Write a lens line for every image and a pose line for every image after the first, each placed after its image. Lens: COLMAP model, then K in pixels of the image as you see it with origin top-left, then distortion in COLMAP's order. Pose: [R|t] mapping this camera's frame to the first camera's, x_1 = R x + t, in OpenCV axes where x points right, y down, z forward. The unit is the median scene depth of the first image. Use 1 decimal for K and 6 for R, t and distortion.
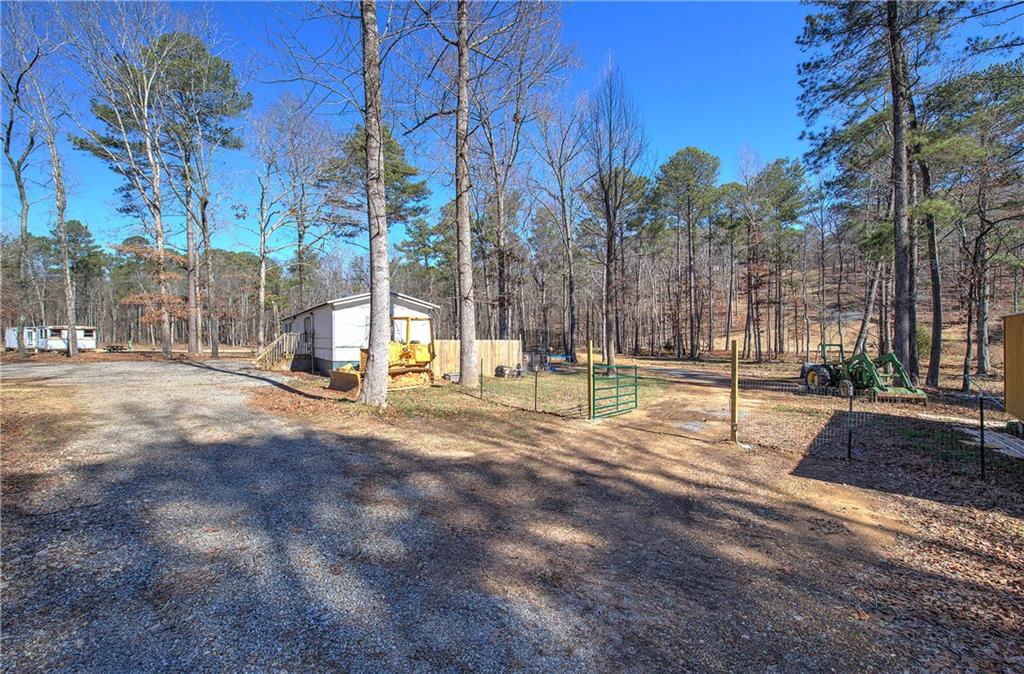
lens RADIAL K [[444.9, 0, 512.0], [0, 444.9, 337.0], [0, 0, 1]] dist [-0.001850, -0.000043]
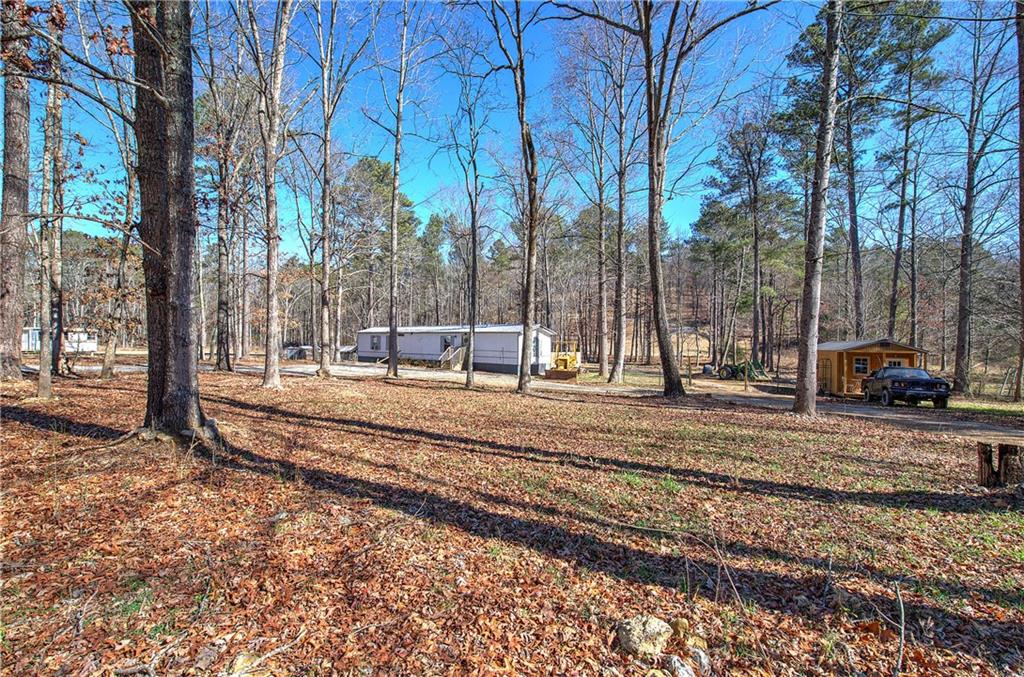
lens RADIAL K [[449.9, 0, 512.0], [0, 449.9, 338.5], [0, 0, 1]] dist [0.002124, -0.000026]
pose [[0.945029, 0.017193, 0.326535, -0.575191], [-0.017869, 0.999840, -0.000930, -0.027310], [-0.326499, -0.004956, 0.945185, -0.403423]]
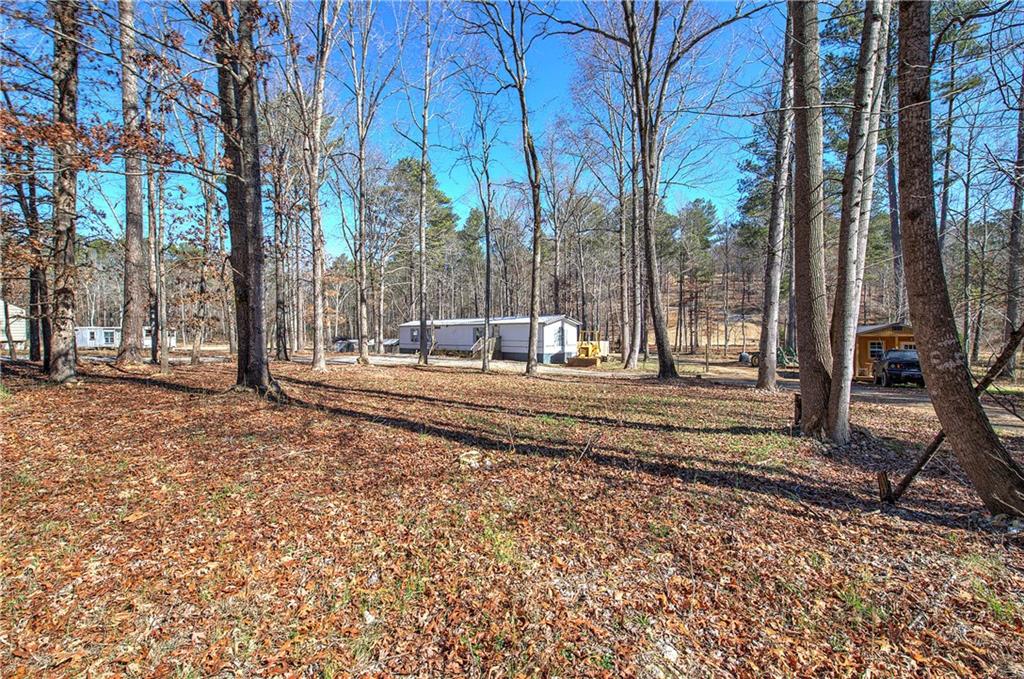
lens RADIAL K [[465.6, 0, 512.0], [0, 465.6, 339.5], [0, 0, 1]] dist [-0.000389, 0.000271]
pose [[0.975139, -0.002840, 0.221577, -0.548131], [-0.001331, 0.999825, 0.018675, -0.023822], [-0.221591, -0.018505, 0.974964, -0.518532]]
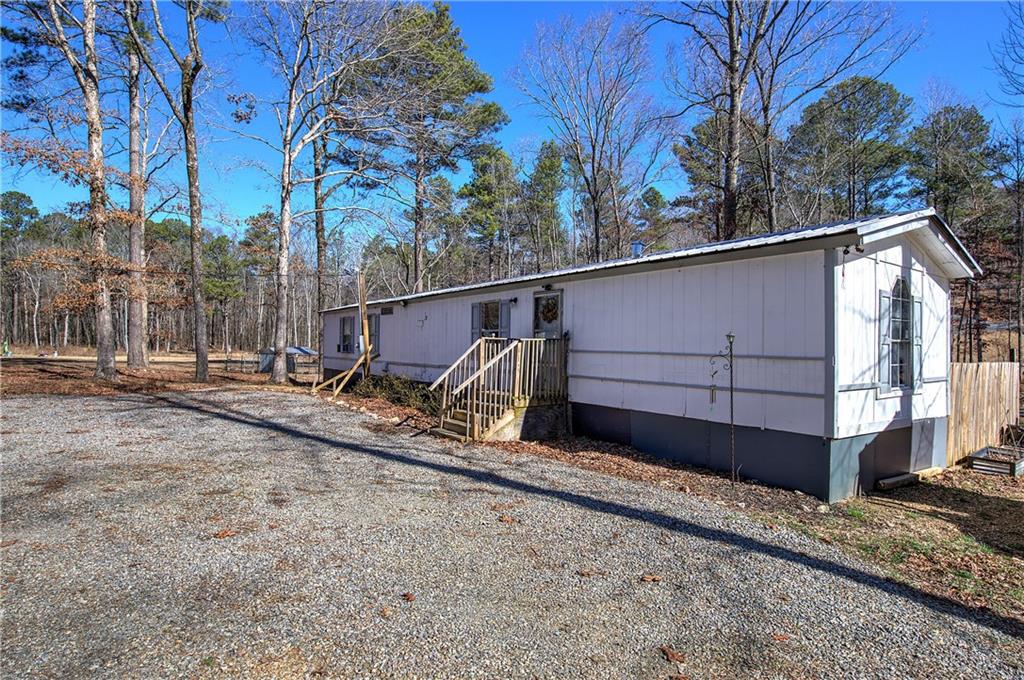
lens RADIAL K [[538.0, 0, 512.0], [0, 538.0, 340.0], [0, 0, 1]] dist [-0.000239, -0.000601]
pose [[0.998235, 0.017888, 0.056638, -0.356008], [-0.017455, 0.999815, -0.008128, -0.001302], [-0.056772, 0.007125, 0.998362, 0.373661]]
